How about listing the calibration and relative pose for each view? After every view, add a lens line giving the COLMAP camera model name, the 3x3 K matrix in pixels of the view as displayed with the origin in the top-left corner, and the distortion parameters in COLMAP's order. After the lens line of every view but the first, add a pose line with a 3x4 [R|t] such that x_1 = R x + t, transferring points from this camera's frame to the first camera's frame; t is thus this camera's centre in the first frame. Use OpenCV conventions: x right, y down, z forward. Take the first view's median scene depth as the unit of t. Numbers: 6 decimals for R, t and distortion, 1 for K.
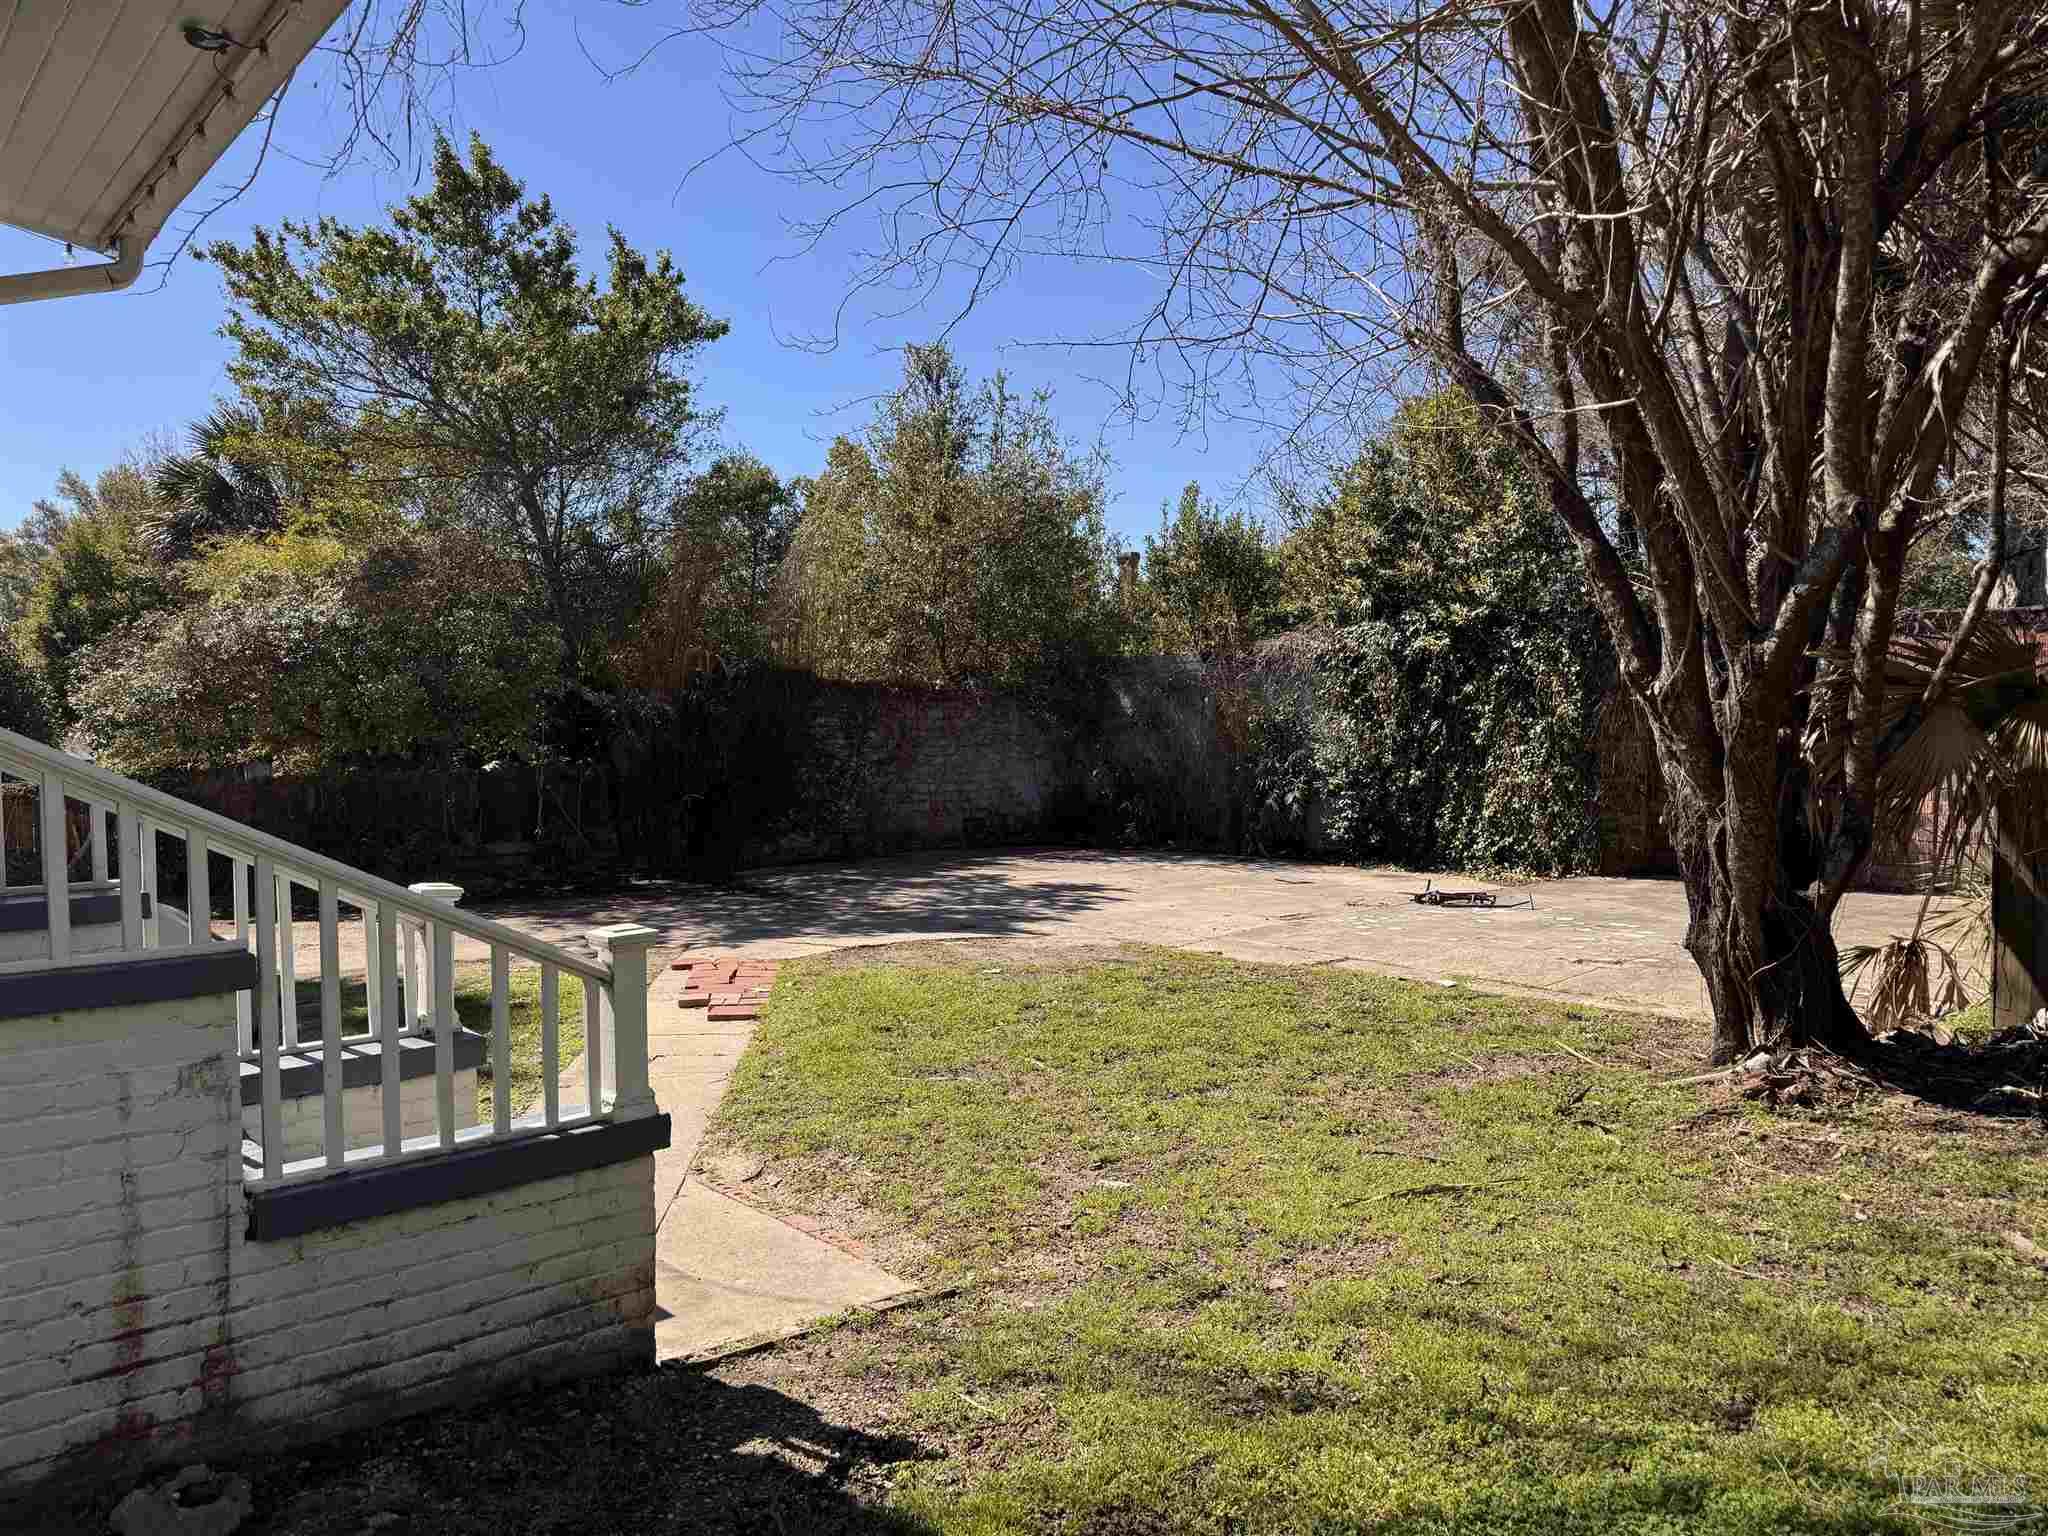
lens RADIAL K [[1395.0, 0, 1027.0], [0, 1395.0, 797.7], [0, 0, 1]] dist [-0.005569, 0.001340]
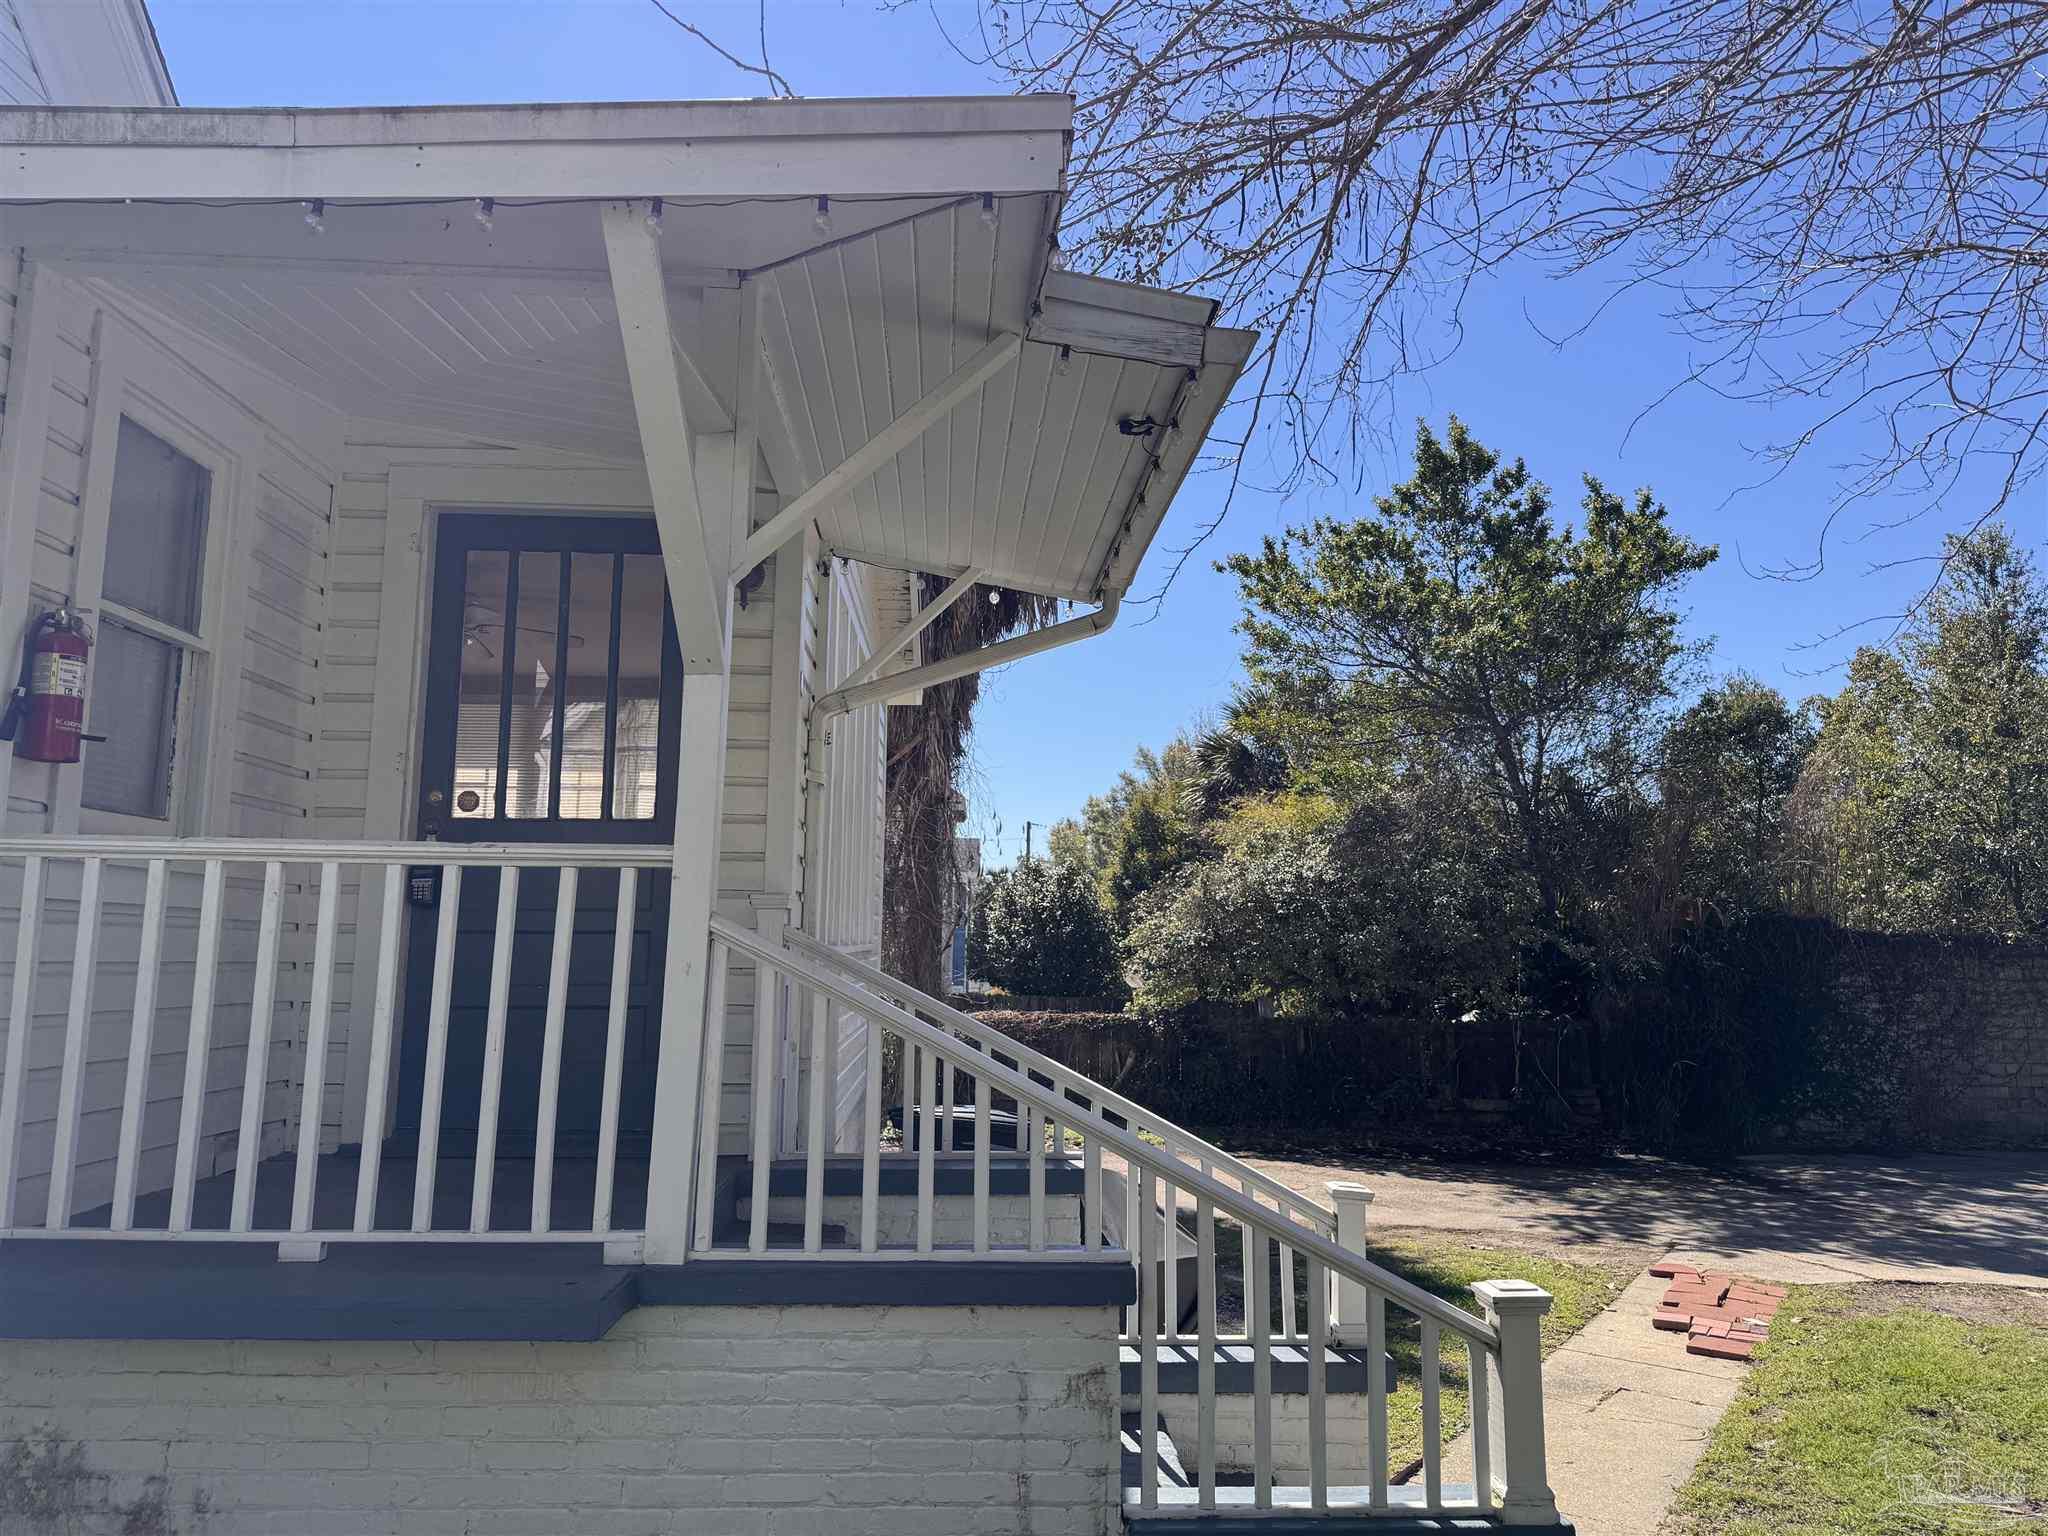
lens RADIAL K [[1402.8, 0, 1039.6], [0, 1402.8, 779.5], [0, 0, 1]] dist [0.032935, -0.039000]
pose [[0.782522, -0.058197, -0.619897, 0.008342], [-0.054744, 0.985335, -0.161612, -0.011739], [0.620211, 0.160401, 0.767861, 0.018732]]
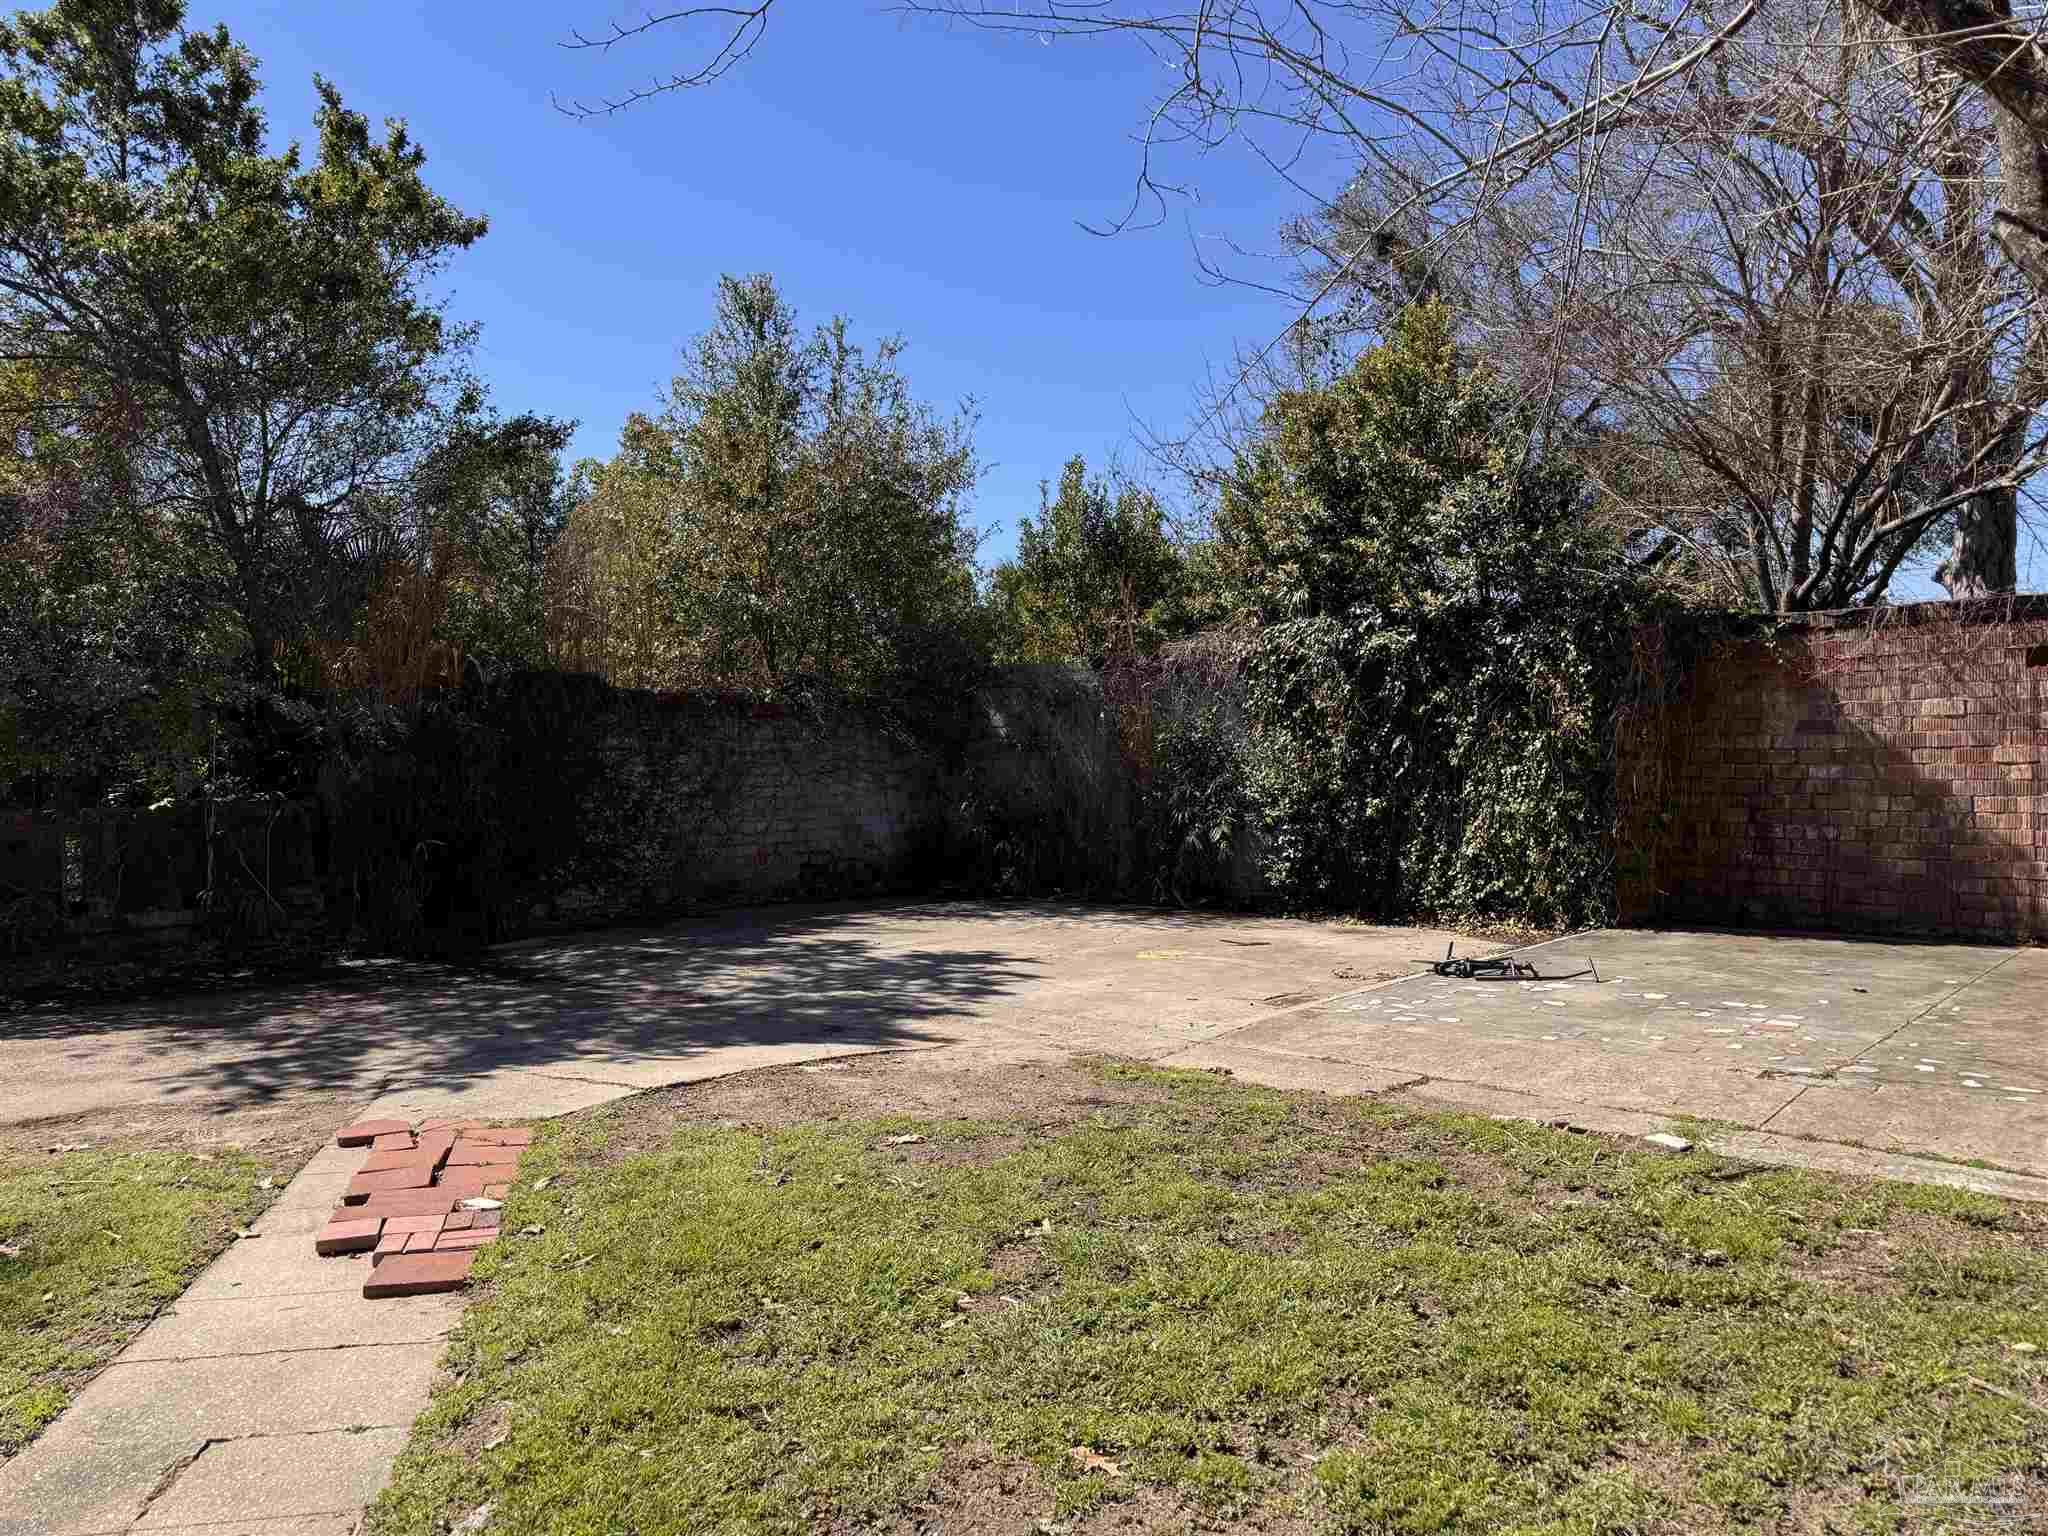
lens RADIAL K [[1402.8, 0, 1039.6], [0, 1402.8, 779.5], [0, 0, 1]] dist [0.032935, -0.039000]
pose [[0.989722, -0.006466, 0.142855, -0.029316], [0.012035, 0.999199, -0.038156, -0.001839], [-0.142494, 0.039483, 0.989008, 0.225878]]
